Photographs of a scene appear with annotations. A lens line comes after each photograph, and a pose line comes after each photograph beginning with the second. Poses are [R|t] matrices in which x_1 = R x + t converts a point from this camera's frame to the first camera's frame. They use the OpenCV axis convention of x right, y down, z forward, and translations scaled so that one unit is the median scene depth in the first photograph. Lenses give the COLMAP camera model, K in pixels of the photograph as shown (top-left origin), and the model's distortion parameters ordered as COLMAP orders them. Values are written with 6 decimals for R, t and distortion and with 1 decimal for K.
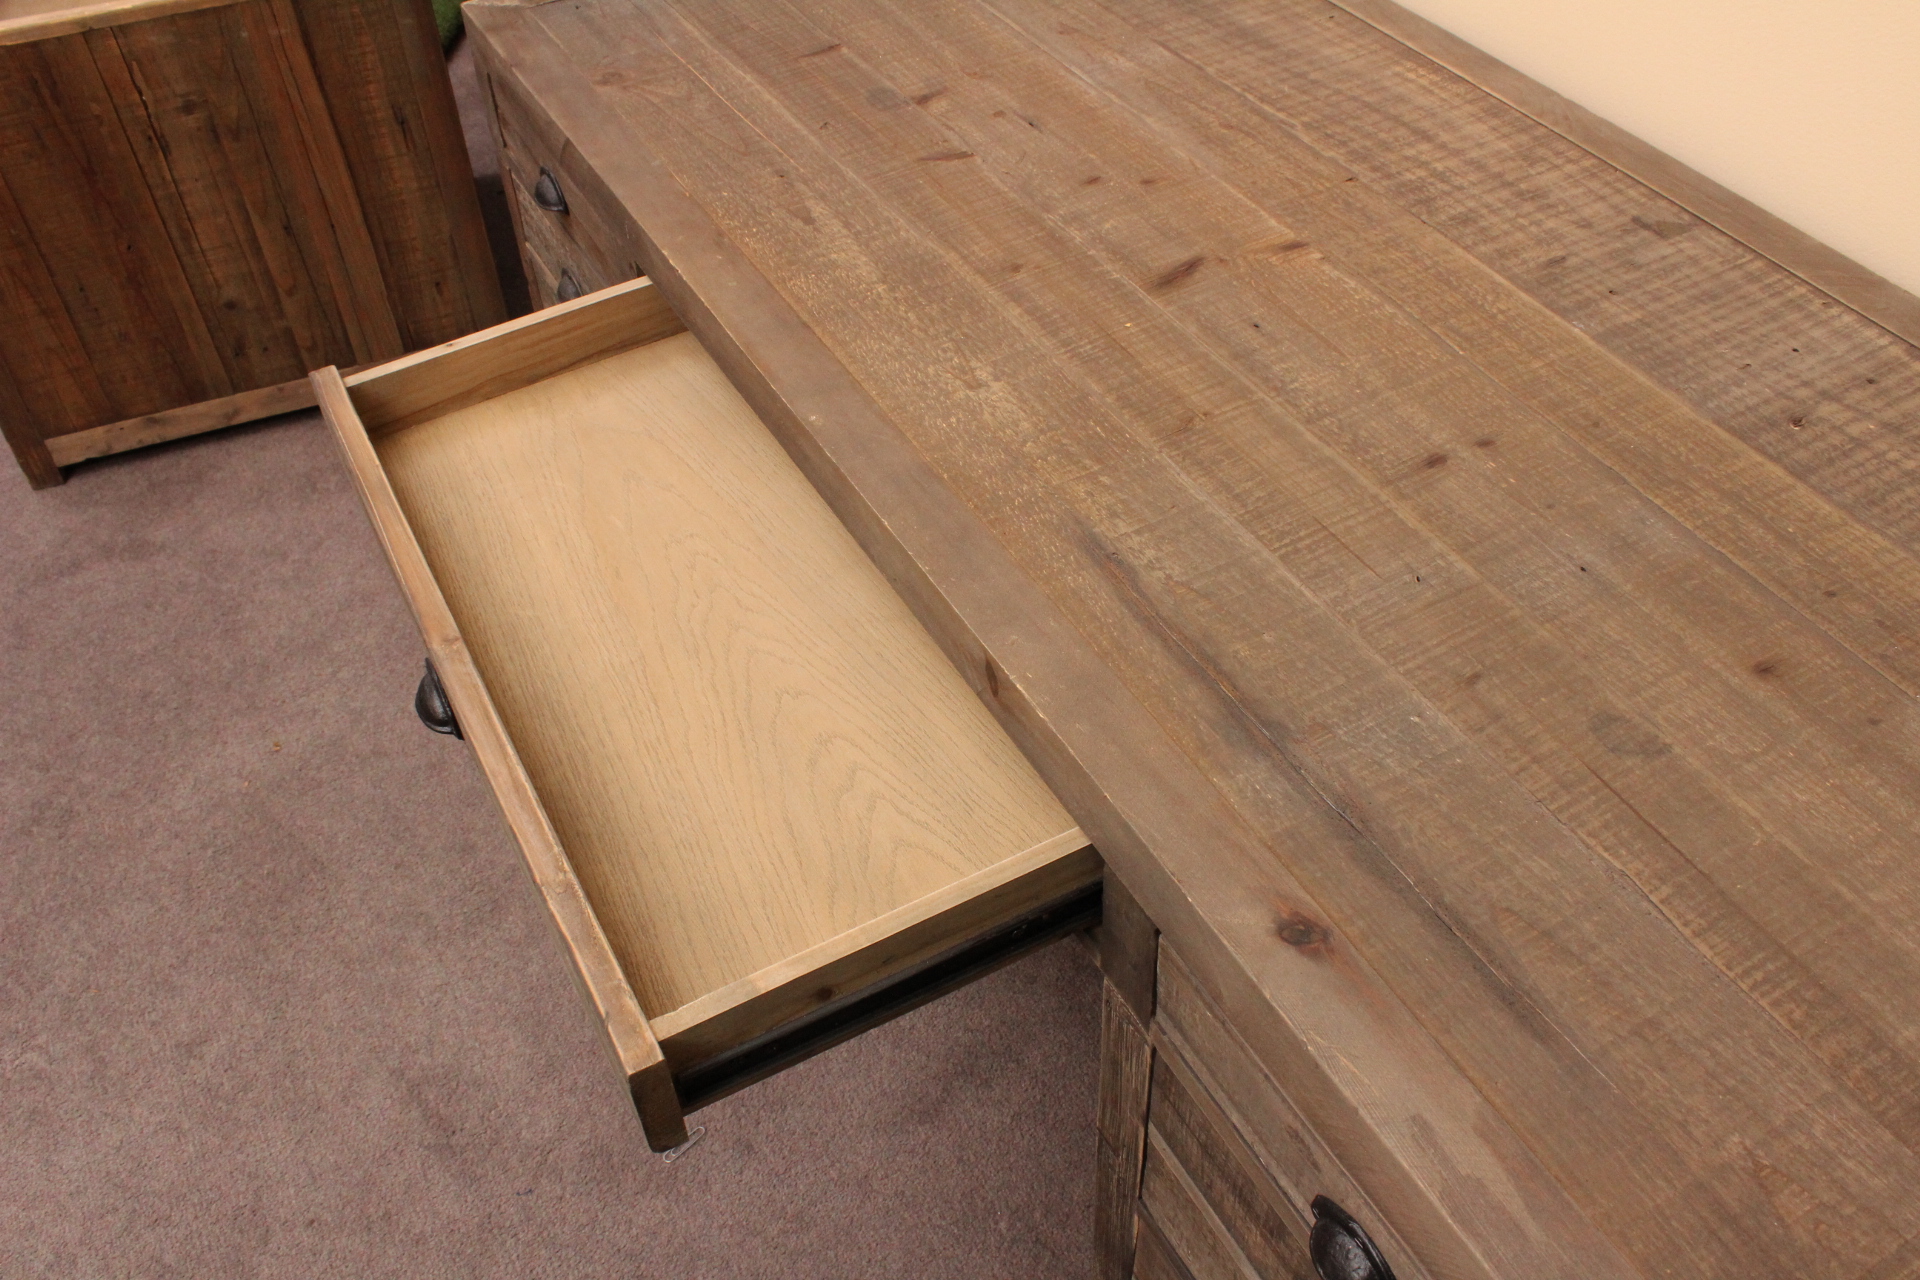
lens RADIAL K [[1713.2, 0, 958.3], [0, 1713.2, 645.3], [0, 0, 1]] dist [-0.159029, 0.154040]
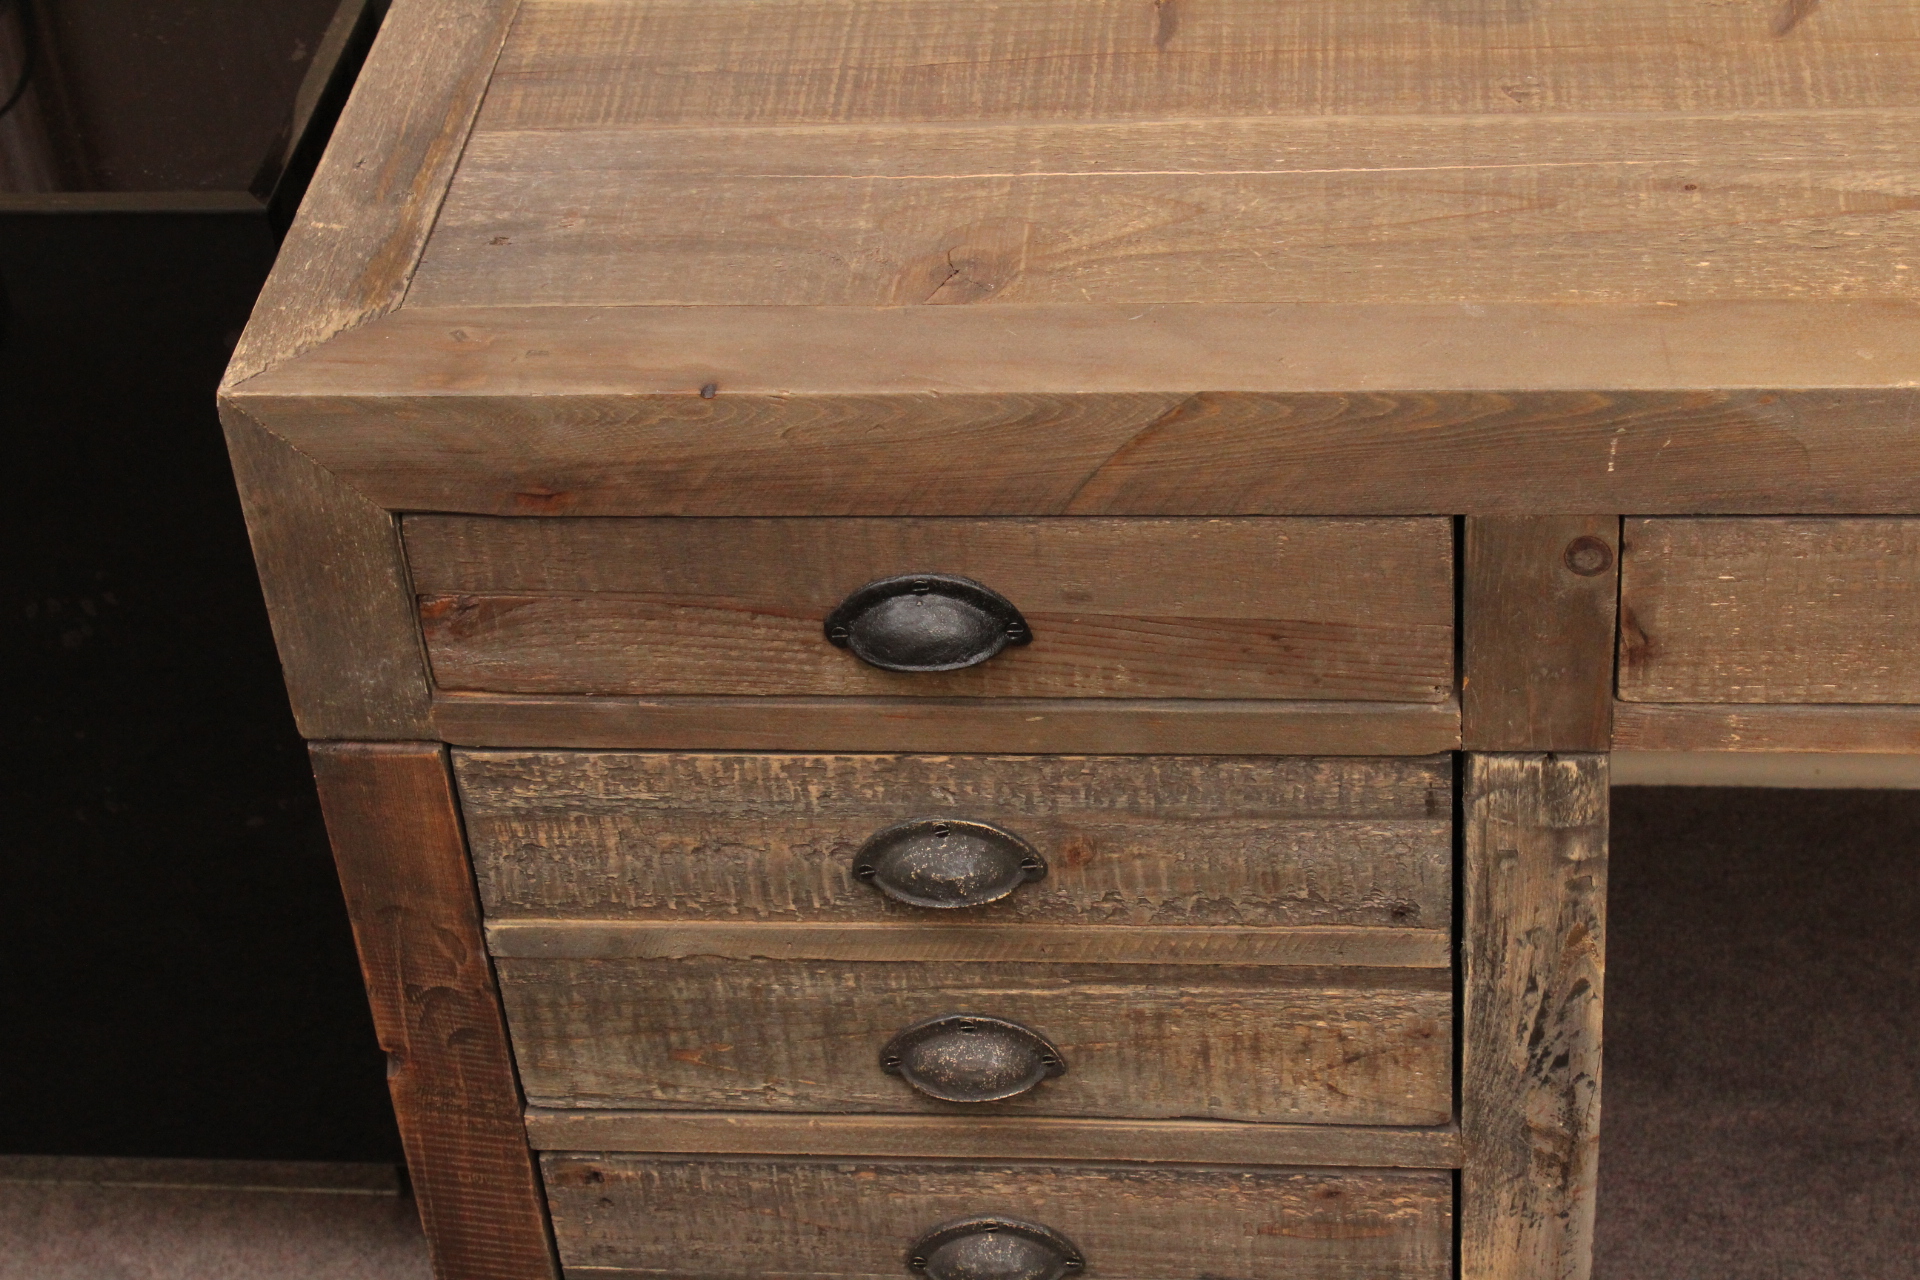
lens RADIAL K [[3795.5, 0, 960.0], [0, 3795.5, 640.0], [0, 0, 1]] dist [0.040202, -0.011720]
pose [[0.572818, -0.512045, 0.640070, -0.966866], [0.611451, 0.786984, 0.082369, -0.411265], [-0.545901, 0.344189, 0.763889, 0.428797]]
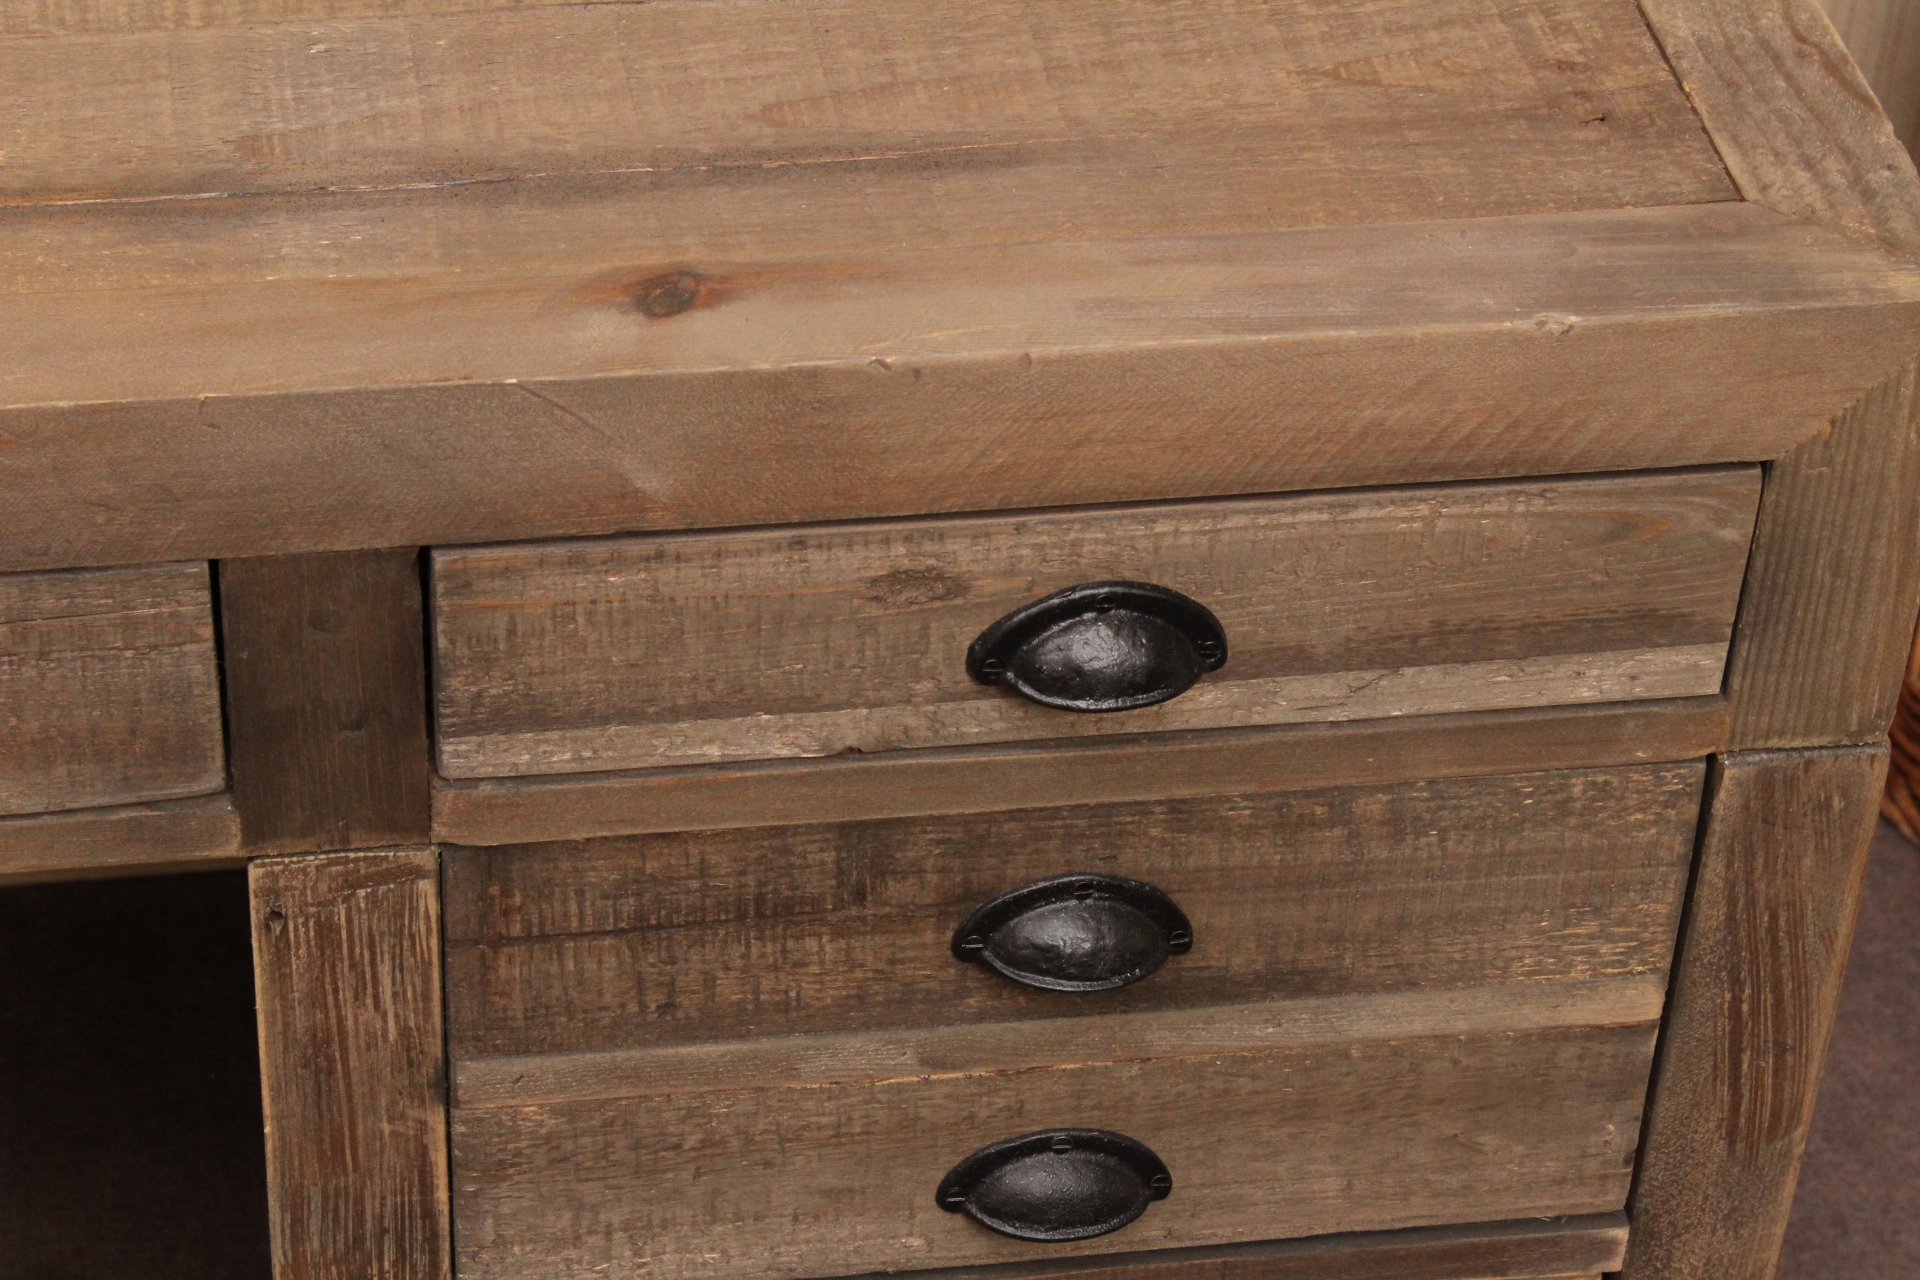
lens RADIAL K [[4677.3, 0, 960.0], [0, 4677.3, 640.0], [0, 0, 1]] dist [0.016066, -0.027368]
pose [[0.329367, -0.542592, 0.772730, -0.644676], [0.617133, 0.743101, 0.258742, -0.052965], [-0.714608, 0.391656, 0.579605, 0.060451]]
